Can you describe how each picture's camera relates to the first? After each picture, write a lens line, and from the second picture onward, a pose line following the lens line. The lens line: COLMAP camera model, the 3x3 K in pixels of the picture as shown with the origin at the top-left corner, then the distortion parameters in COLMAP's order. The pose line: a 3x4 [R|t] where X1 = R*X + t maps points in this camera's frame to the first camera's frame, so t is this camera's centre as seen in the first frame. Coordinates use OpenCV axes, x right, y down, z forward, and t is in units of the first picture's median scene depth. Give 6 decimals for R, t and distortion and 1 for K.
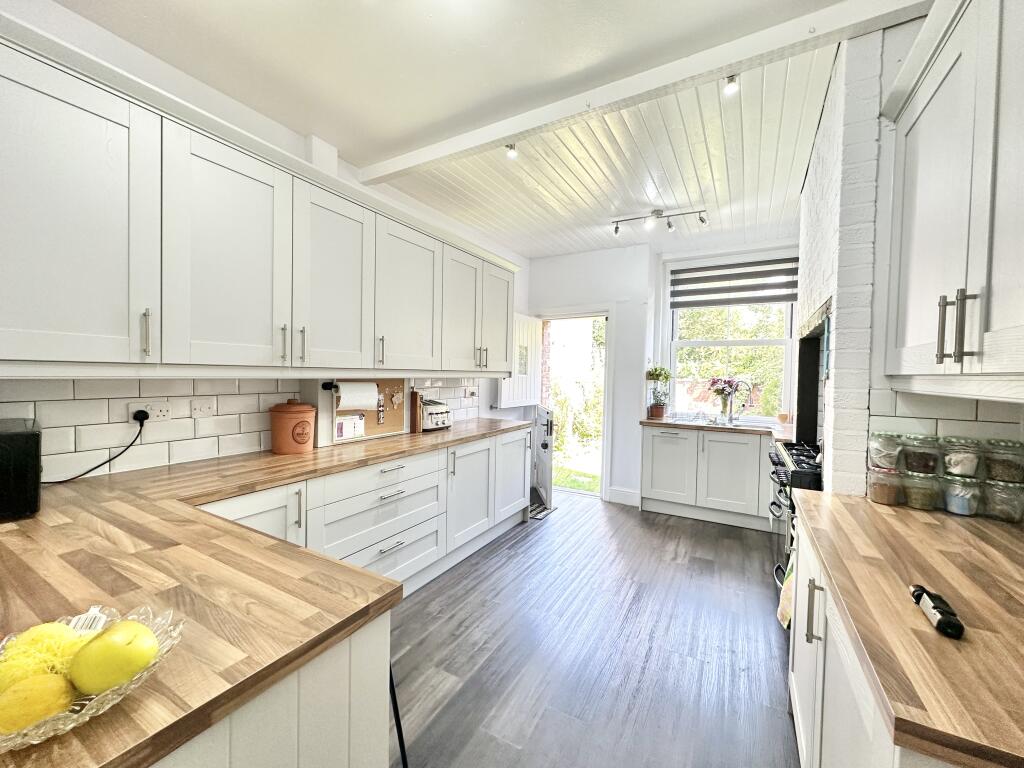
lens RADIAL K [[409.9, 0, 511.6], [0, 409.9, 382.9], [0, 0, 1]] dist [-0.002690, 0.000630]
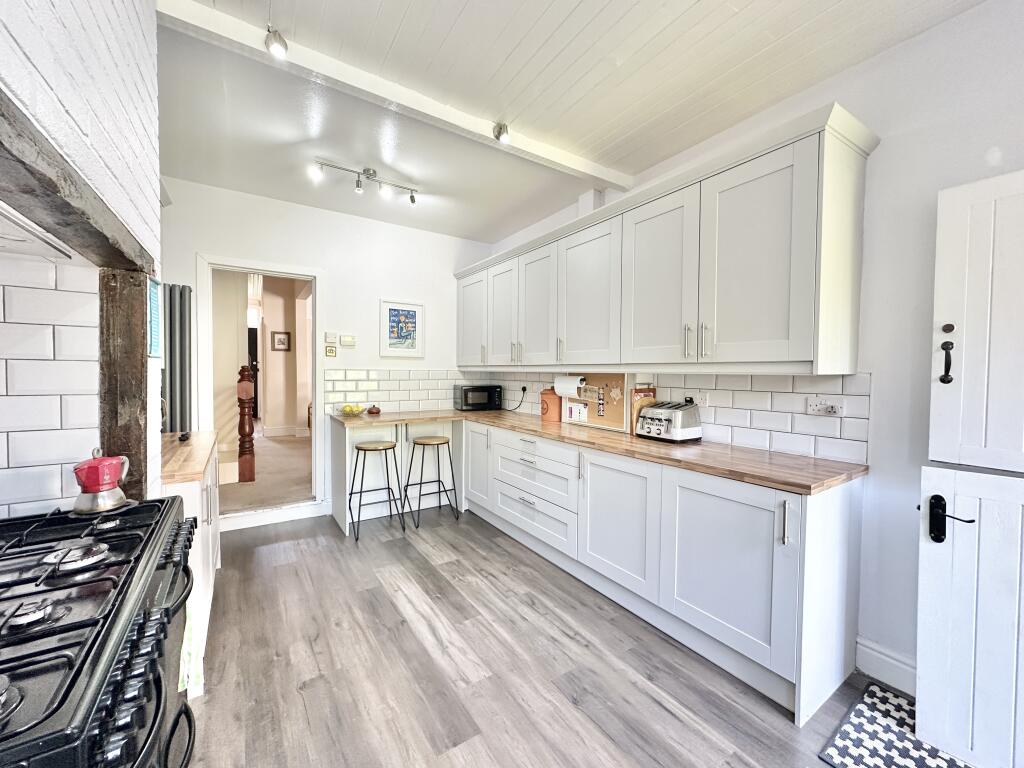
lens RADIAL K [[409.9, 0, 513.8], [0, 409.9, 383.1], [0, 0, 1]] dist [-0.002690, 0.000630]
pose [[-0.456376, 0.004193, -0.889777, 0.833220], [-0.037721, 0.998999, 0.024055, -0.003290], [0.888987, 0.044541, -0.455761, 1.444808]]
